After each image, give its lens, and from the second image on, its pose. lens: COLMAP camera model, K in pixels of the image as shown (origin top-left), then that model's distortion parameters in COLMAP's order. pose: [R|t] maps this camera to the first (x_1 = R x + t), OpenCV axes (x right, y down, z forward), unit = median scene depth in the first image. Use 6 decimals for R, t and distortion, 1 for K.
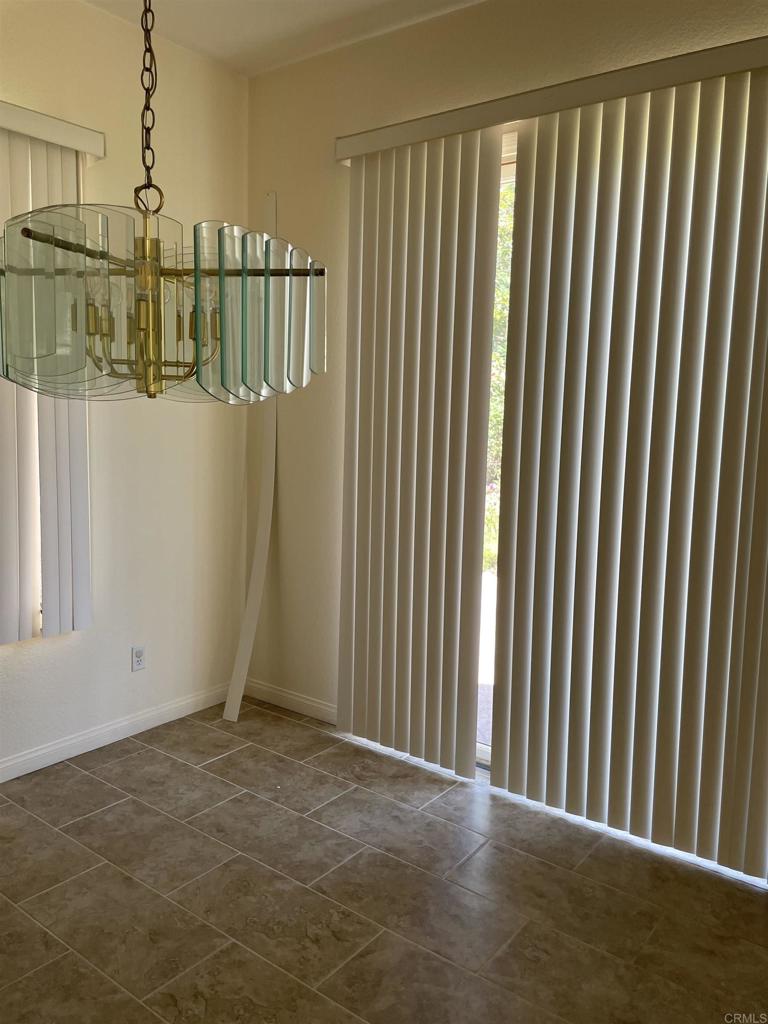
lens RADIAL K [[785.5, 0, 386.9], [0, 785.5, 512.2], [0, 0, 1]] dist [0.059004, -0.087468]
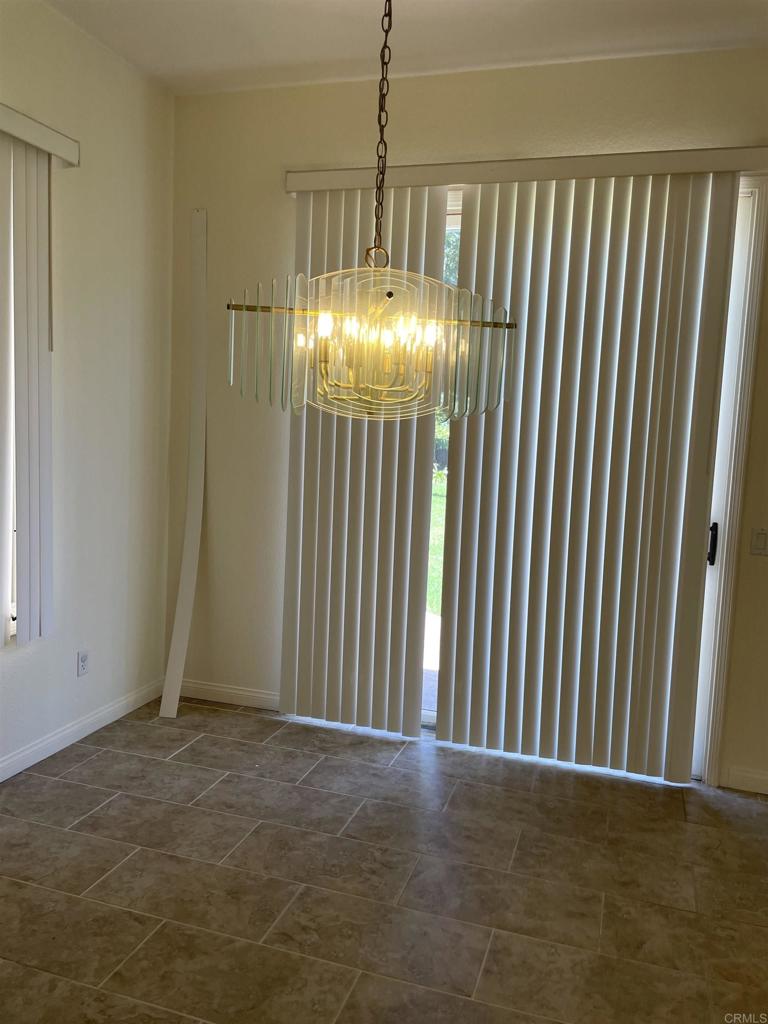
lens RADIAL K [[785.5, 0, 389.9], [0, 785.5, 518.2], [0, 0, 1]] dist [0.059004, -0.087468]
pose [[0.939068, -0.024183, 0.342880, -0.350195], [0.024470, 0.999694, 0.003490, 0.010491], [-0.342860, 0.005113, 0.939373, -0.085390]]
